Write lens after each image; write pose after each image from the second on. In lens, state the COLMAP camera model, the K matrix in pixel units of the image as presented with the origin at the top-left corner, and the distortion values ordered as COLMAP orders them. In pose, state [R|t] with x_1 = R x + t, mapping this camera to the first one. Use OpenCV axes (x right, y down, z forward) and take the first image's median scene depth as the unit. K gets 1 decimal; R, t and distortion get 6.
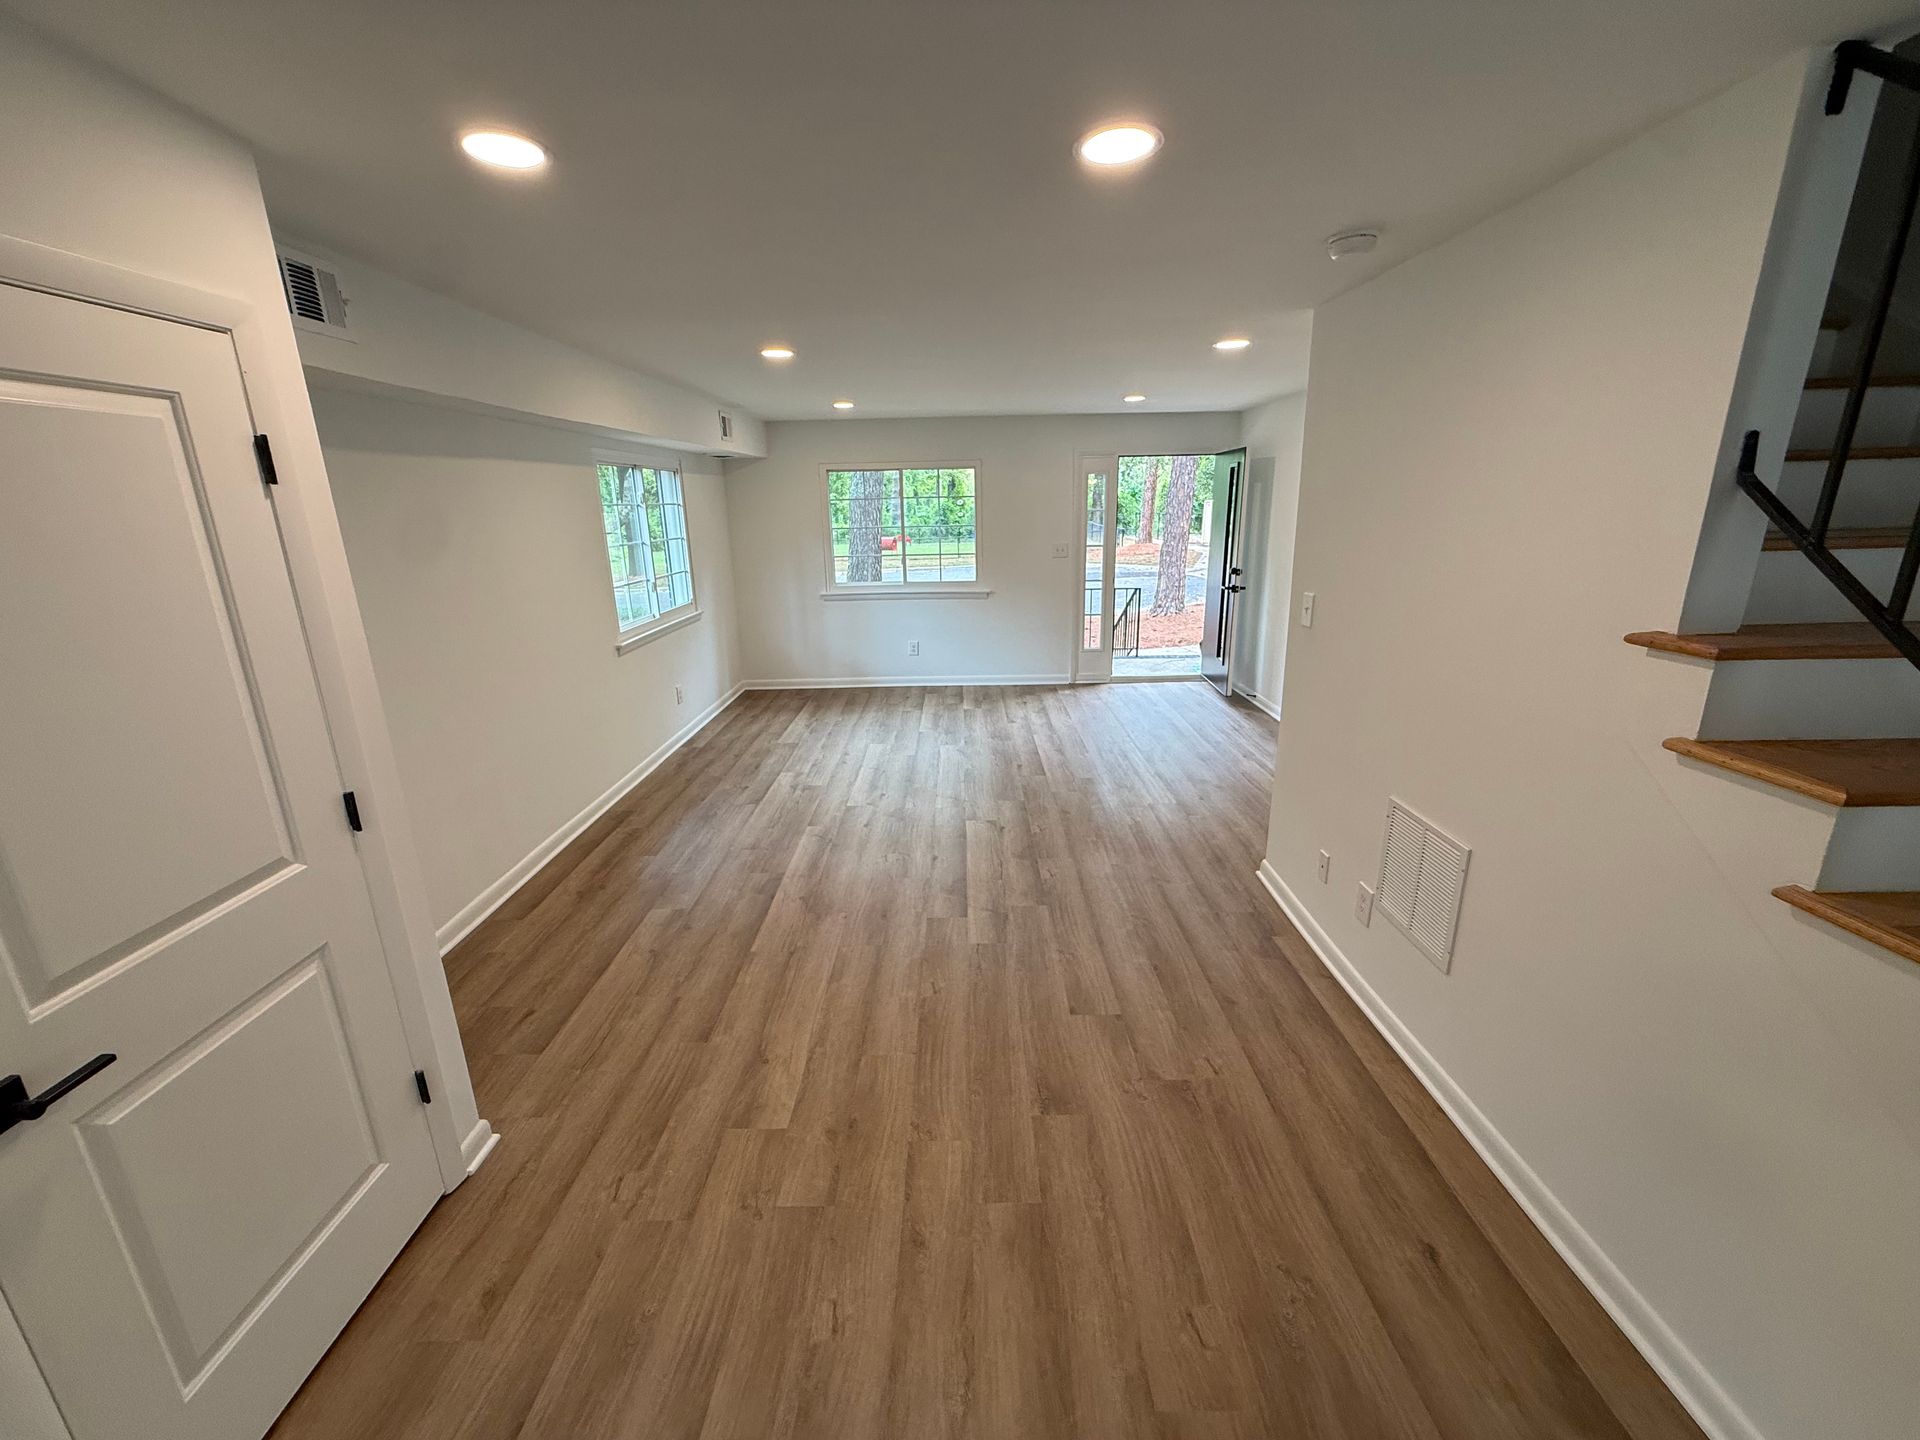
lens RADIAL K [[769.0, 0, 953.1], [0, 769.0, 713.7], [0, 0, 1]] dist [-0.000972, 0.001058]
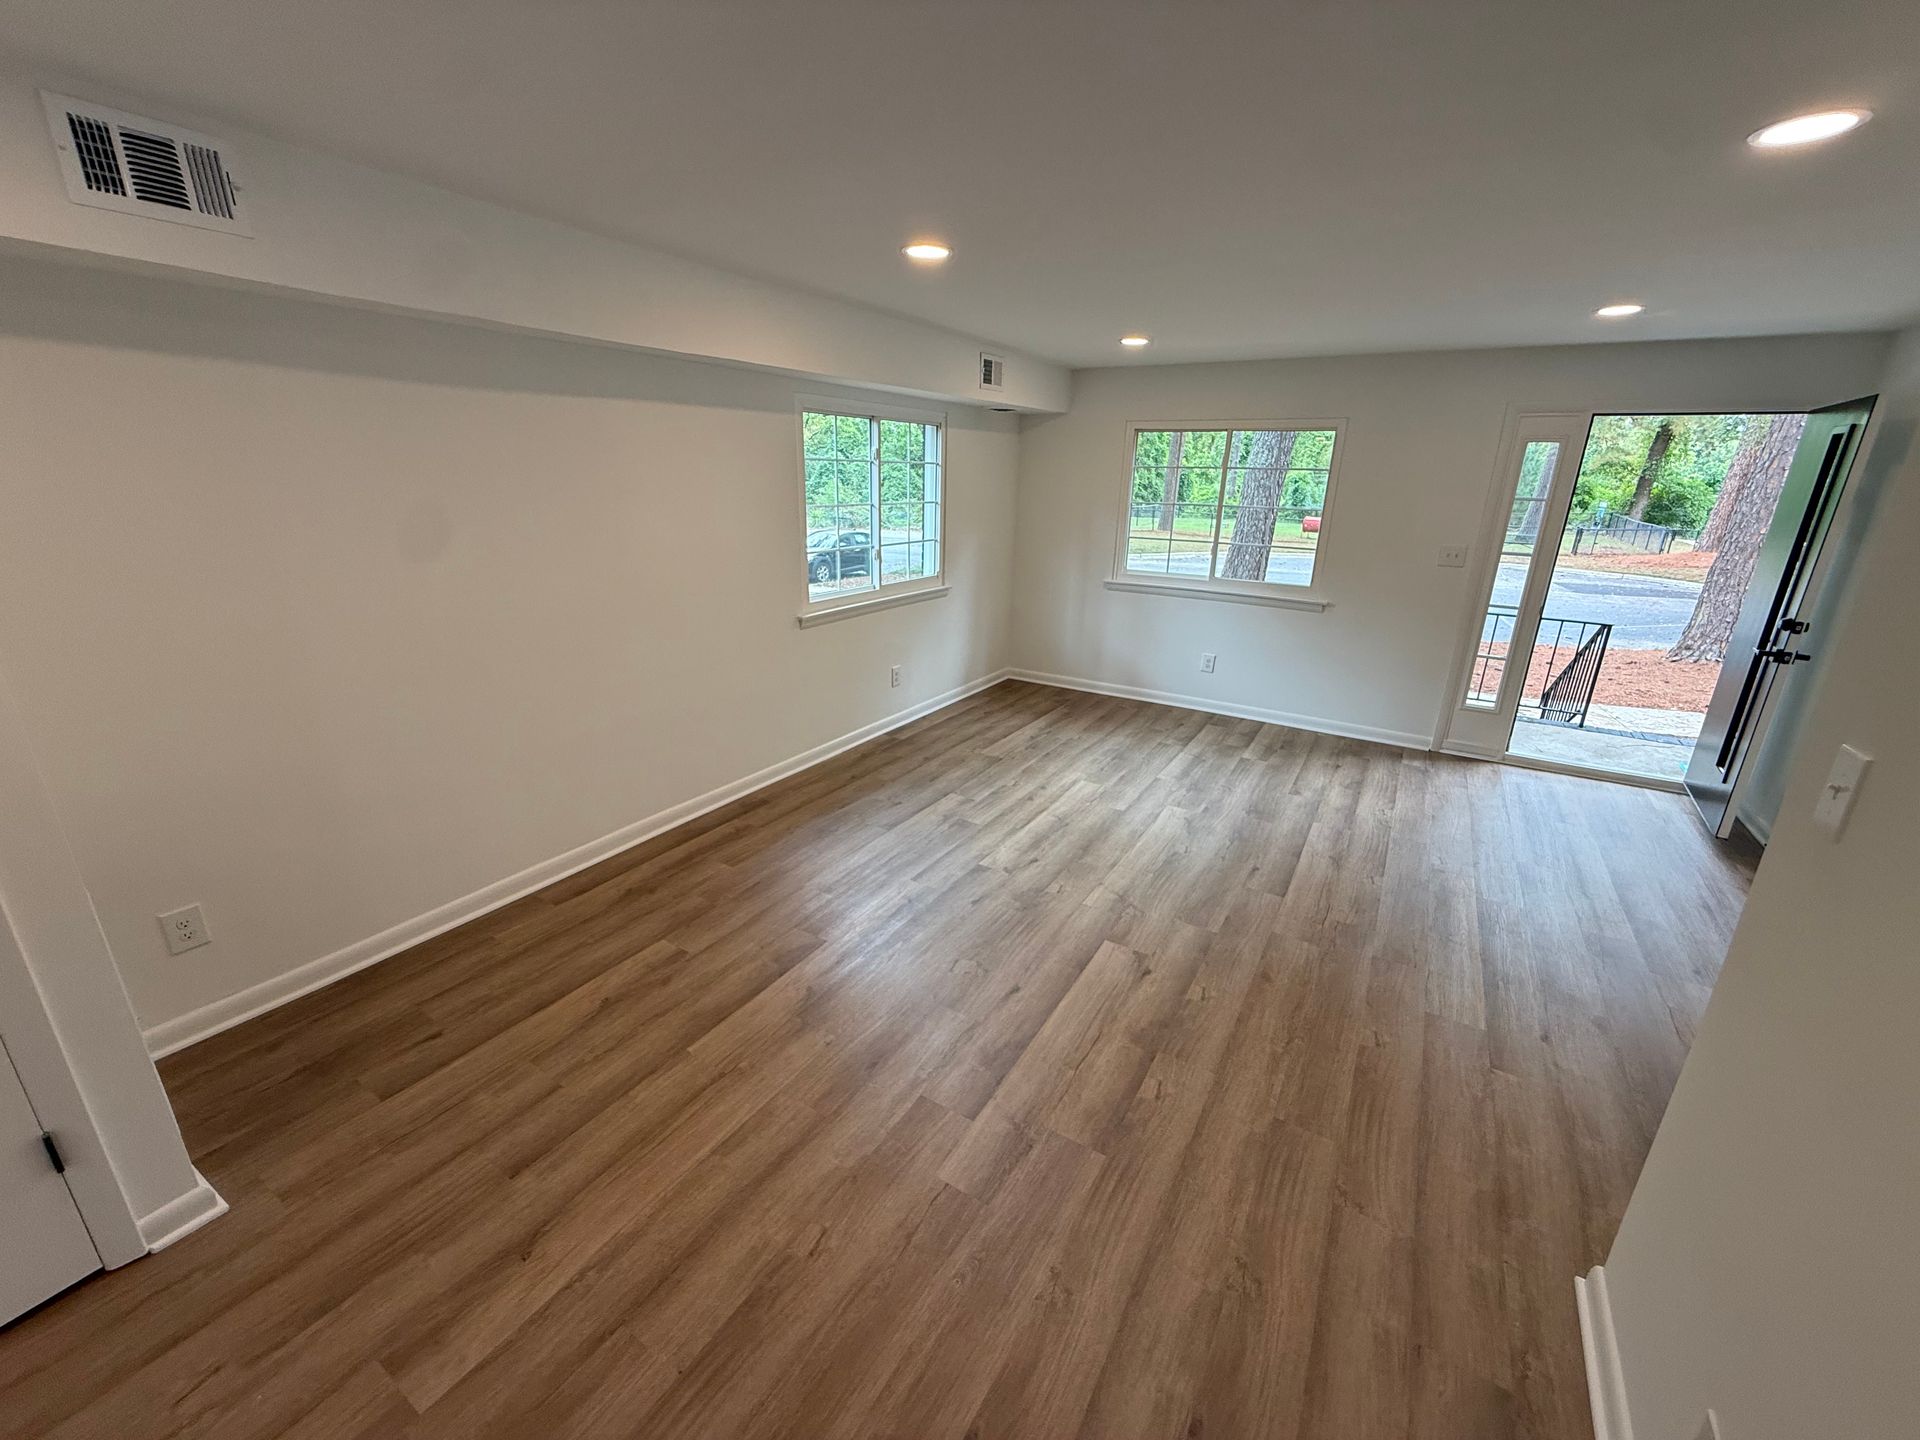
lens RADIAL K [[769.0, 0, 950.2], [0, 769.0, 715.7], [0, 0, 1]] dist [-0.000972, 0.001058]
pose [[0.855151, 0.196218, -0.479807, 0.172975], [-0.176688, 0.980497, 0.086068, -0.084589], [0.487337, 0.011175, 0.873142, 0.302818]]
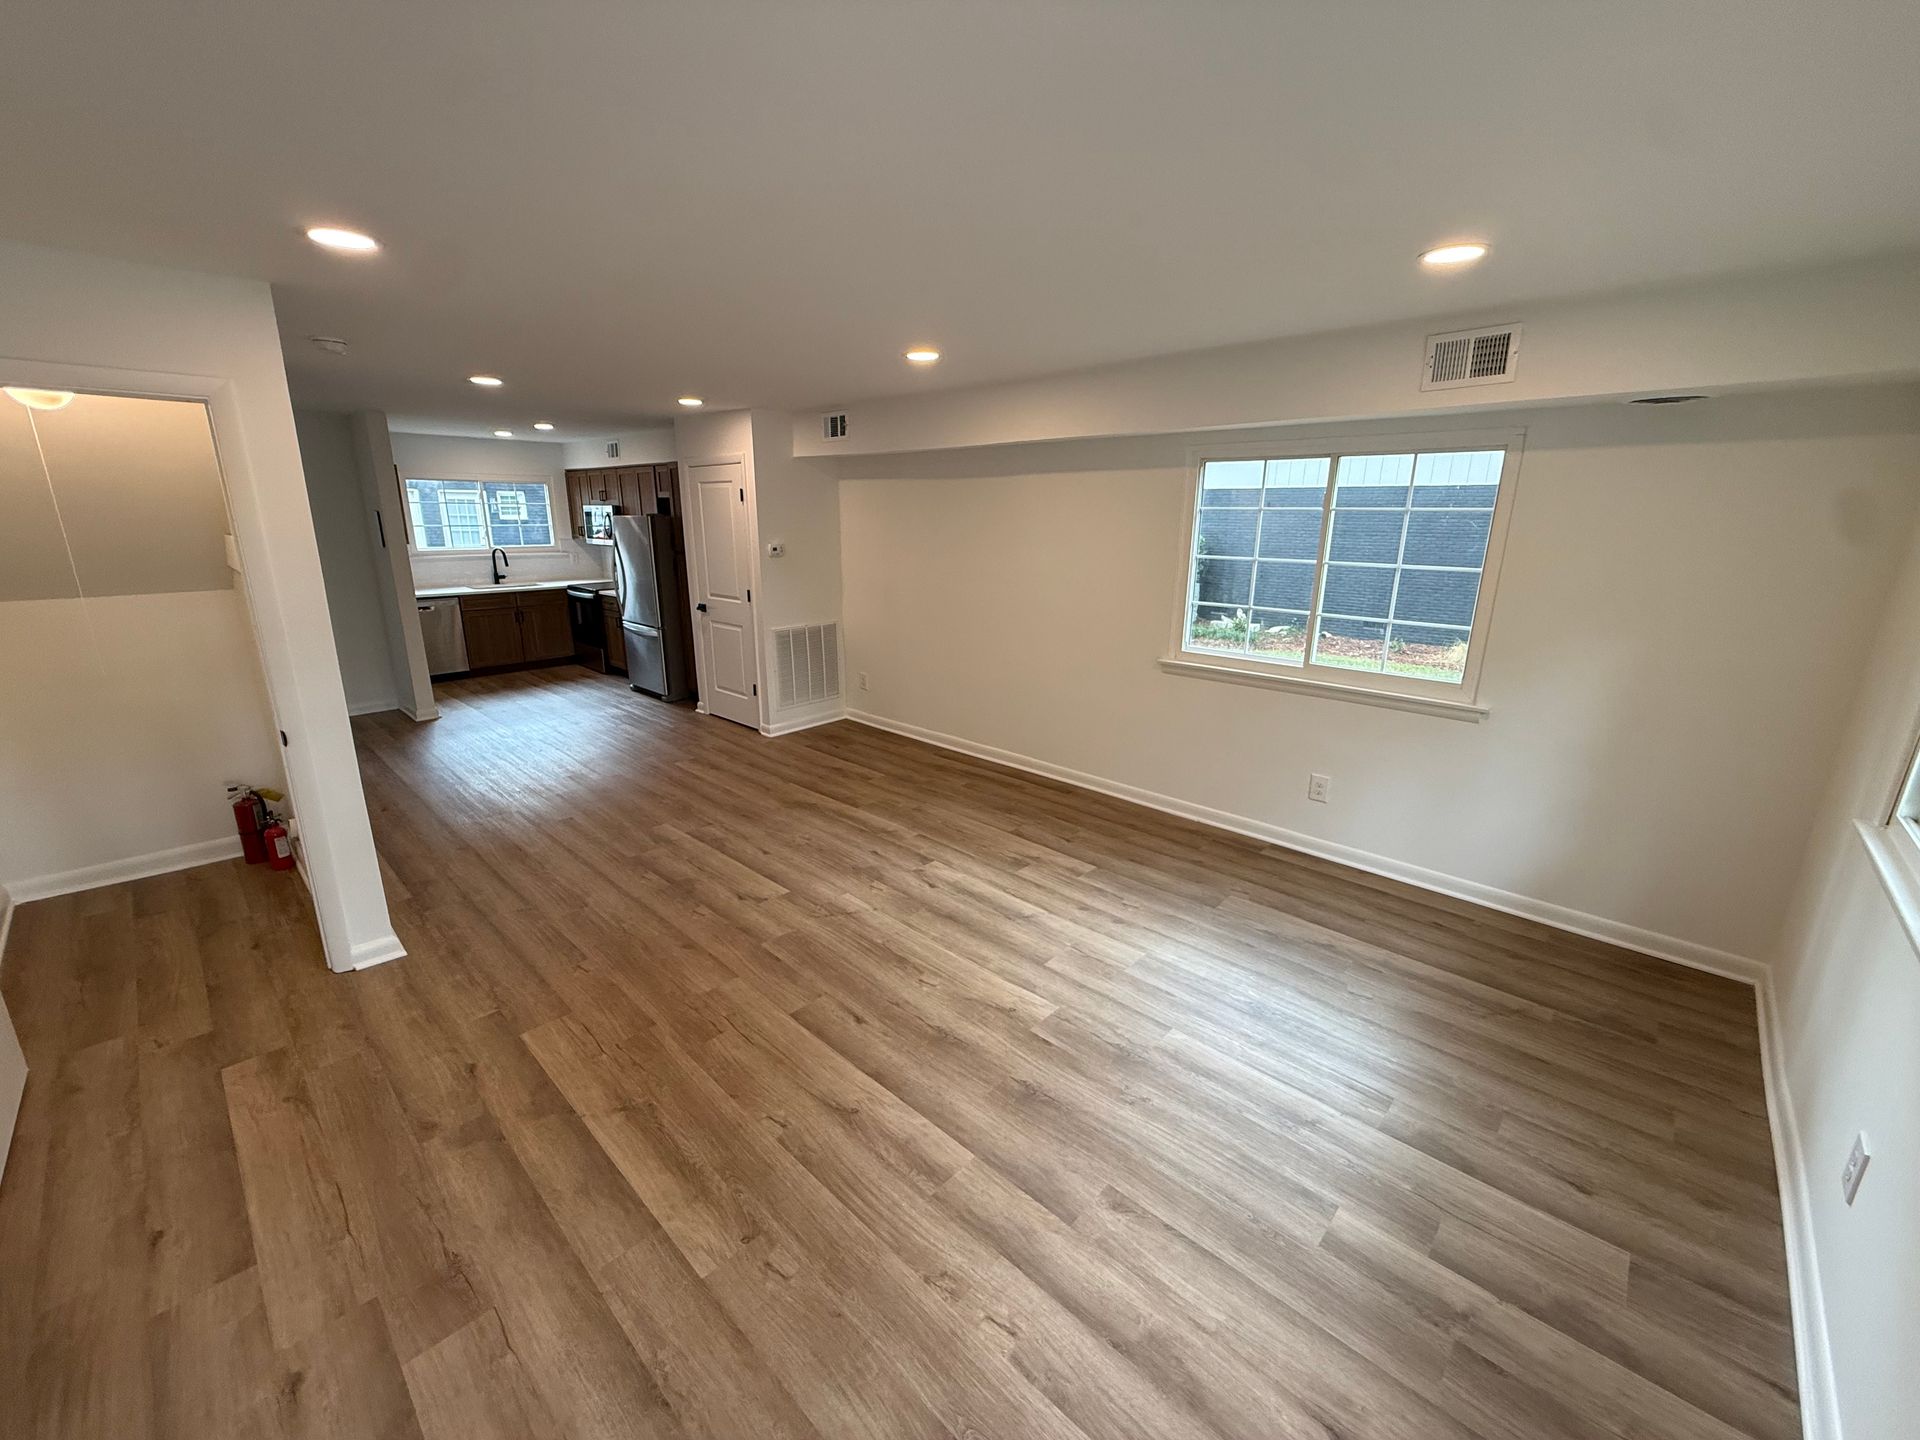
lens RADIAL K [[769.0, 0, 962.1], [0, 769.0, 721.6], [0, 0, 1]] dist [-0.000972, 0.001058]
pose [[-0.678486, 0.208877, -0.704292, 0.405987], [-0.188894, 0.876883, 0.442035, -0.394196], [0.709913, 0.432951, -0.555497, 1.394786]]
